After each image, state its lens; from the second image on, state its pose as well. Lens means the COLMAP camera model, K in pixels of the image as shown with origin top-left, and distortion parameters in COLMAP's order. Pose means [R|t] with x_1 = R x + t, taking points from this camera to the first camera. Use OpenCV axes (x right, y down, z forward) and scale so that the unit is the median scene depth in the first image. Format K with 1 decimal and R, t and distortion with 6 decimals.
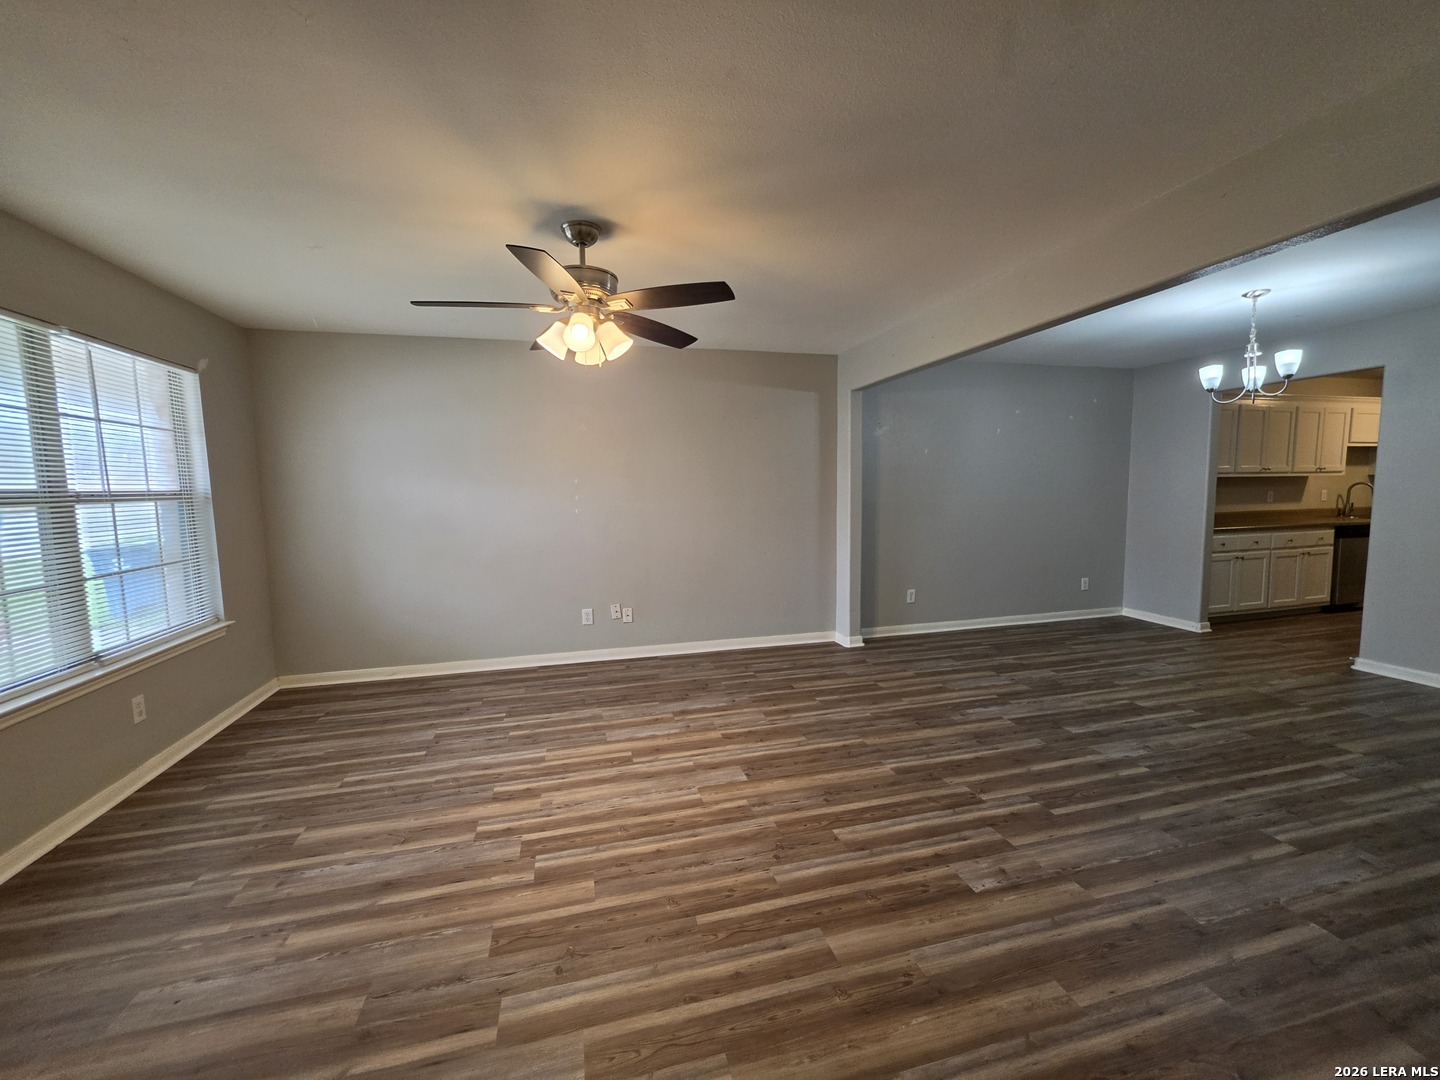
lens RADIAL K [[581.3, 0, 723.4], [0, 581.3, 543.6], [0, 0, 1]] dist [-0.006549, 0.002210]
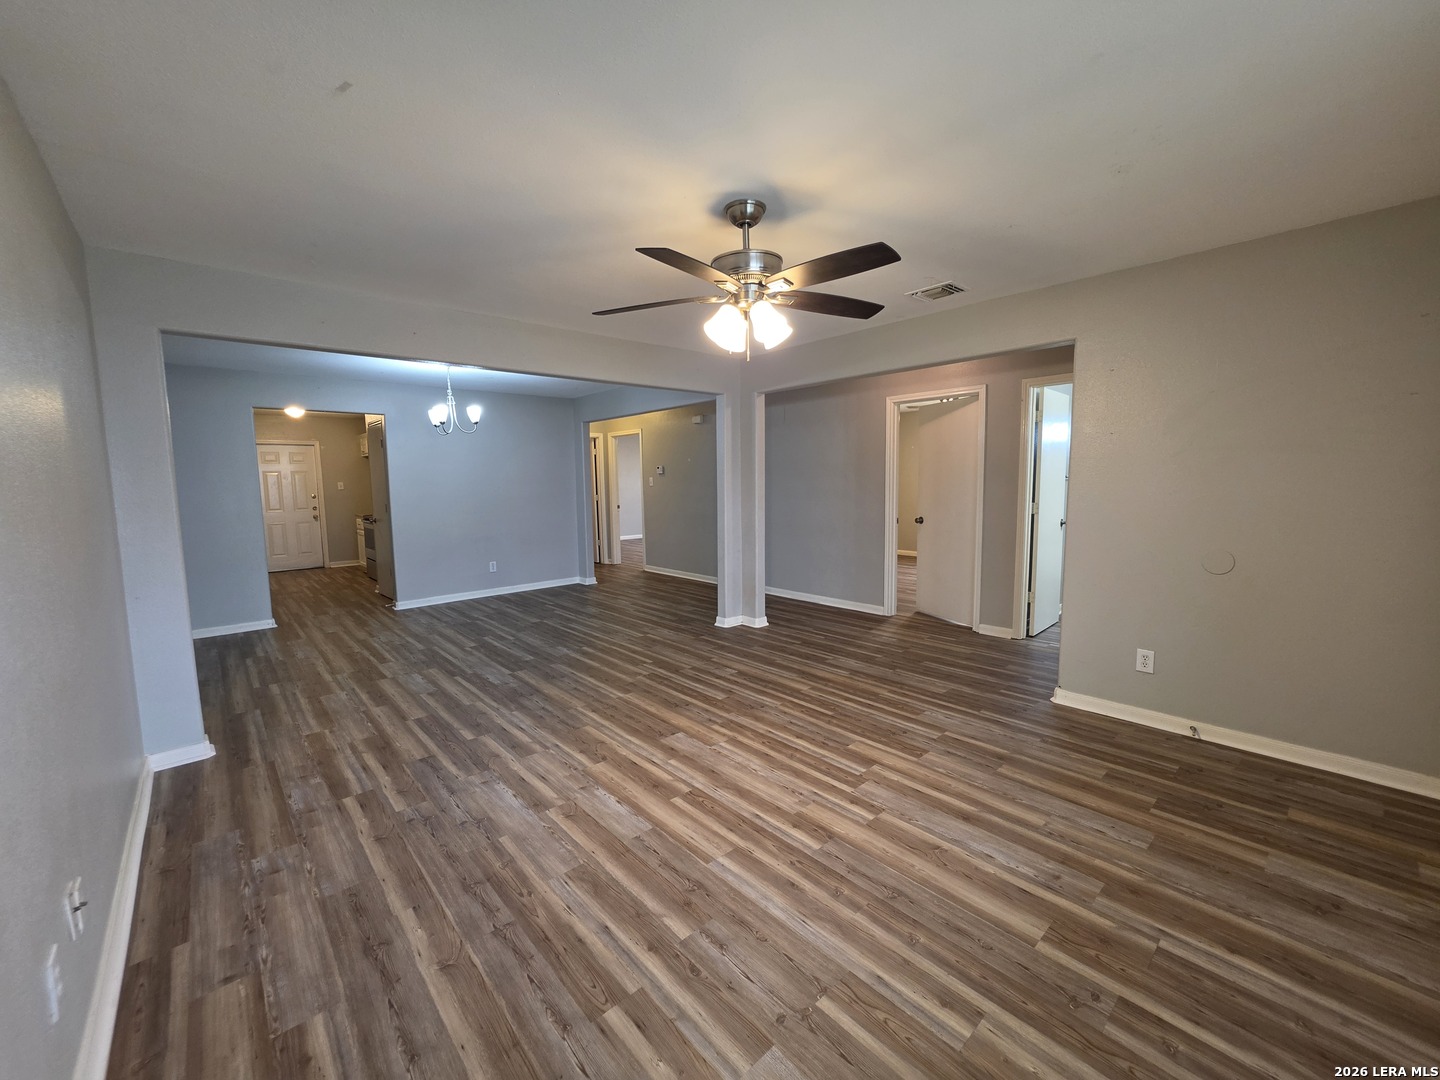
lens RADIAL K [[581.3, 0, 713.7], [0, 581.3, 548.2], [0, 0, 1]] dist [-0.006549, 0.002210]
pose [[-0.453252, -0.083508, 0.887462, -0.928700], [0.109287, 0.982885, 0.148303, -0.117189], [-0.884658, 0.164207, -0.436368, 1.295724]]
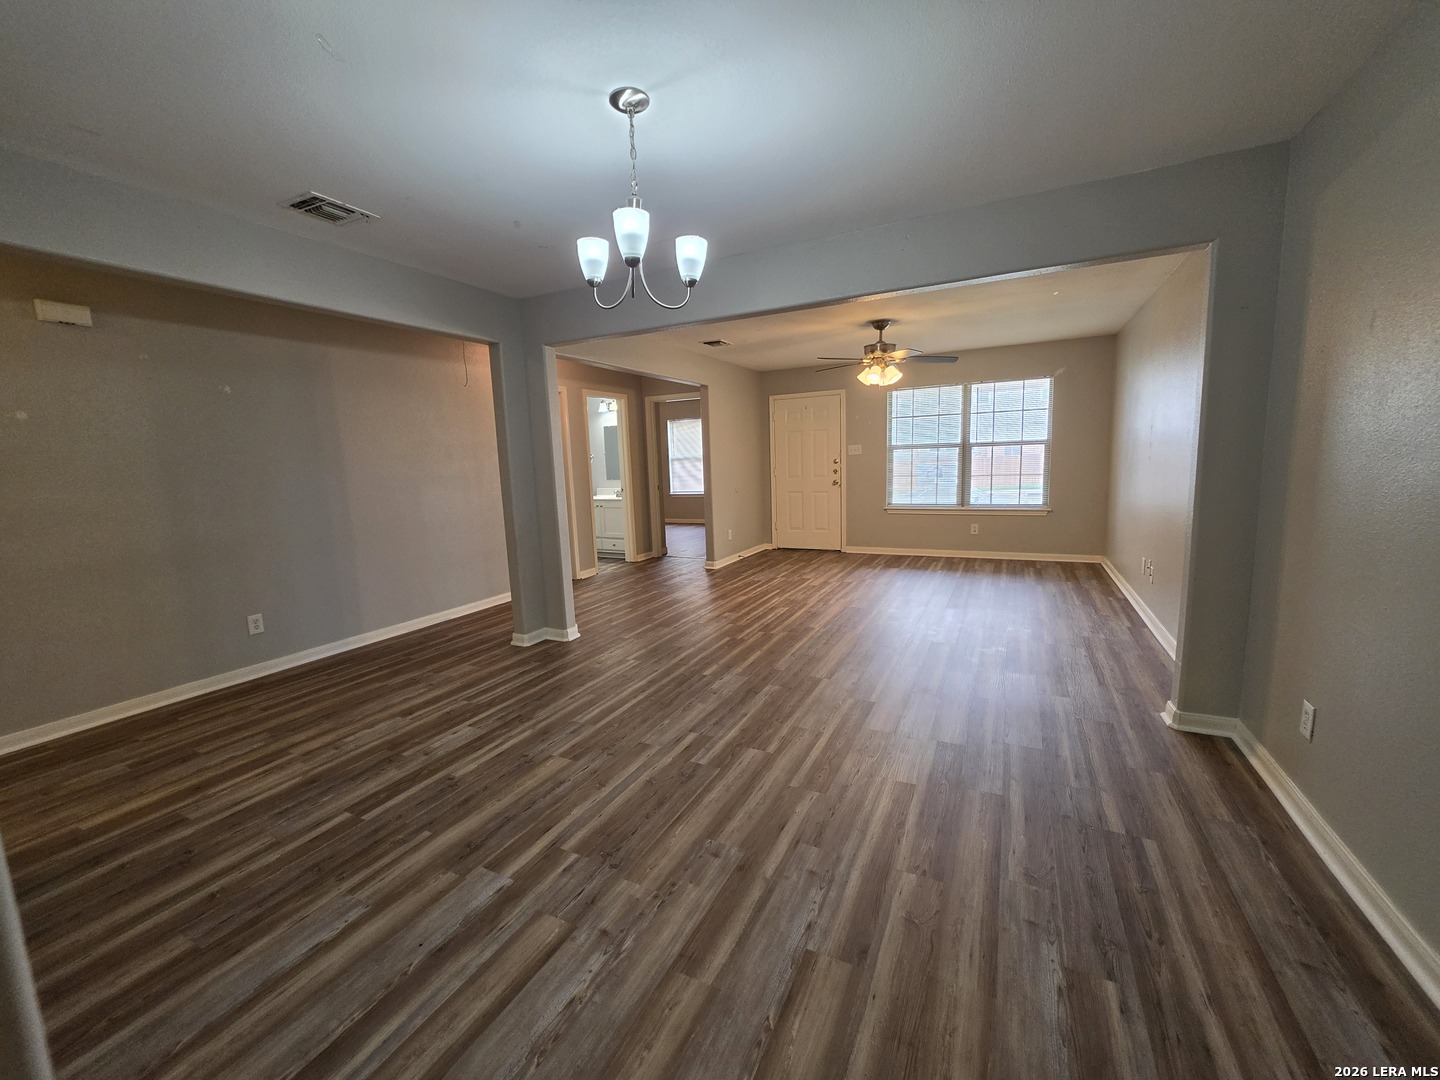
lens RADIAL K [[581.3, 0, 722.3], [0, 581.3, 540.5], [0, 0, 1]] dist [-0.006549, 0.002210]
pose [[-0.653850, 0.145796, -0.742444, 1.538493], [-0.028168, 0.975888, 0.216445, -0.175816], [0.756099, 0.162436, -0.633978, 1.707116]]
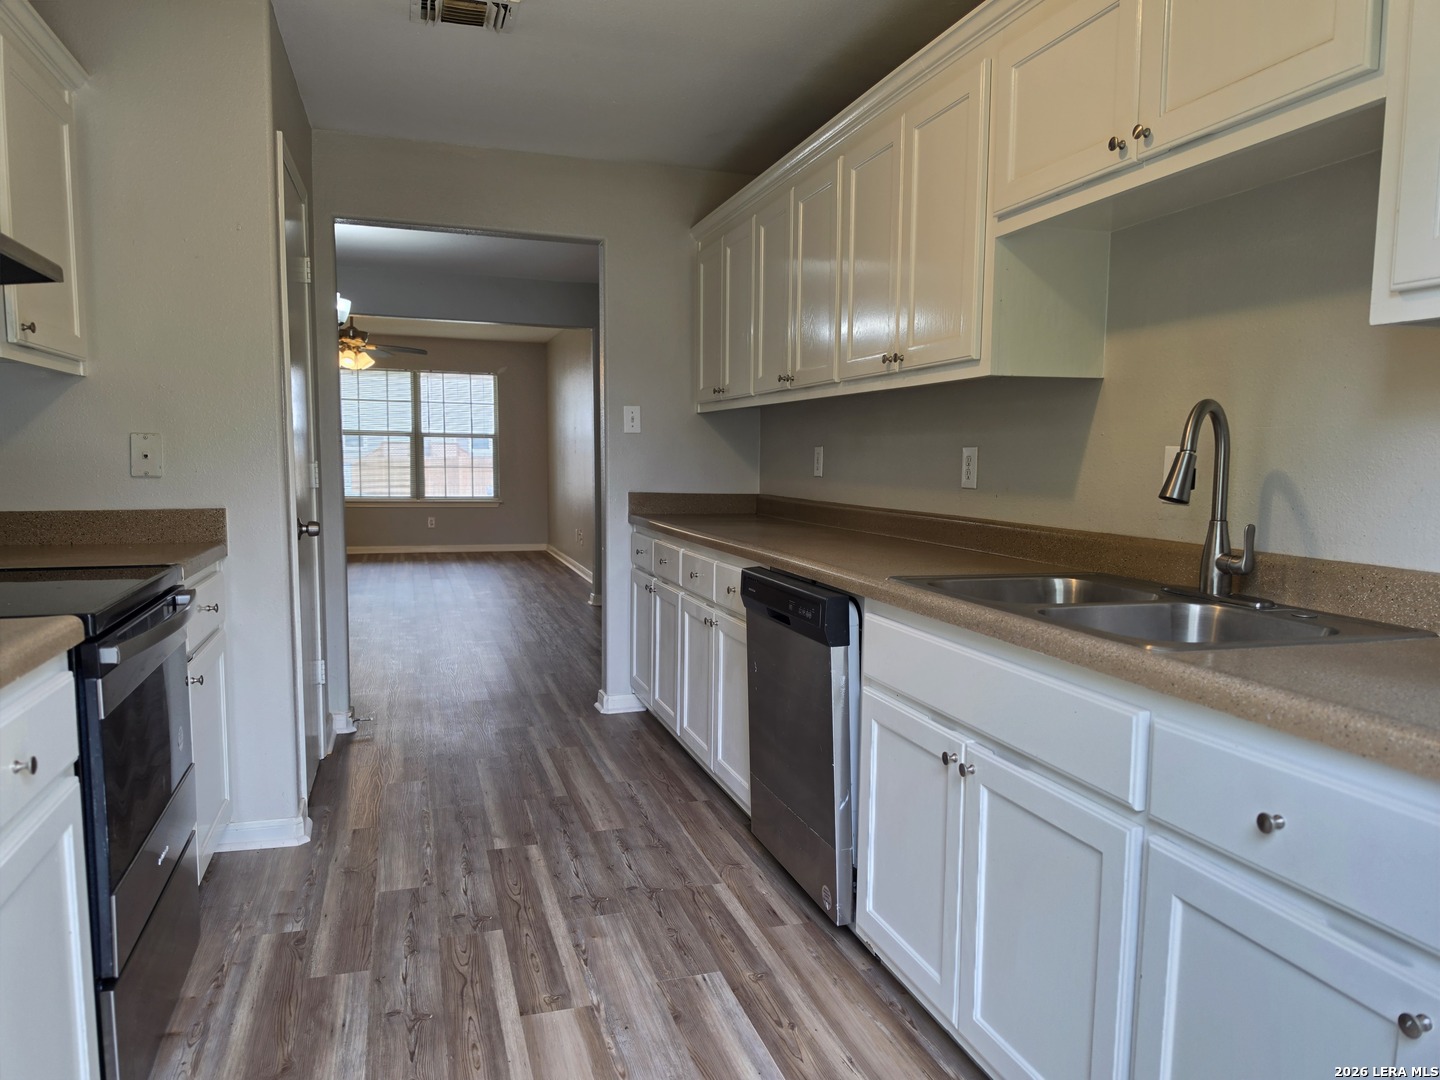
lens RADIAL K [[963.7, 0, 692.3], [0, 963.7, 549.3], [0, 0, 1]] dist [0.081505, -0.075507]
pose [[0.035012, 0.121525, -0.991971, 2.945707], [-0.110805, 0.986932, 0.116996, -0.190893], [0.993225, 0.105819, 0.048020, 1.822757]]
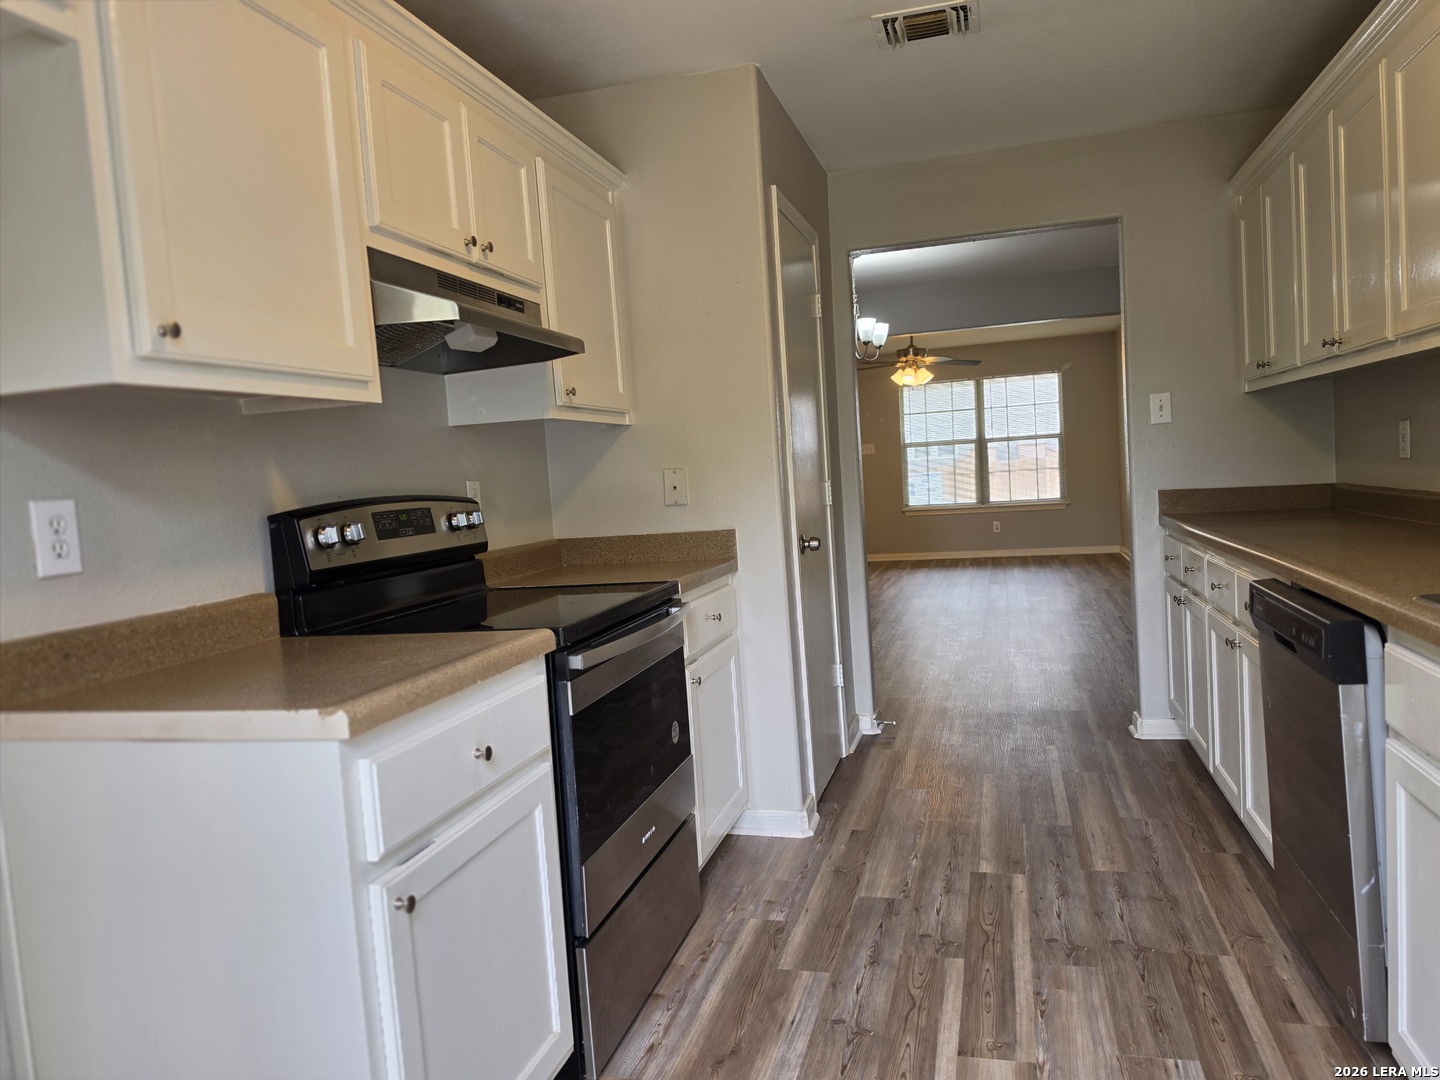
lens RADIAL K [[963.7, 0, 759.2], [0, 963.7, 536.7], [0, 0, 1]] dist [0.081505, -0.075507]
pose [[-0.471504, 0.113335, -0.874551, 2.897477], [-0.015198, 0.990516, 0.136557, -0.205140], [0.881733, 0.077679, -0.465309, 1.929998]]
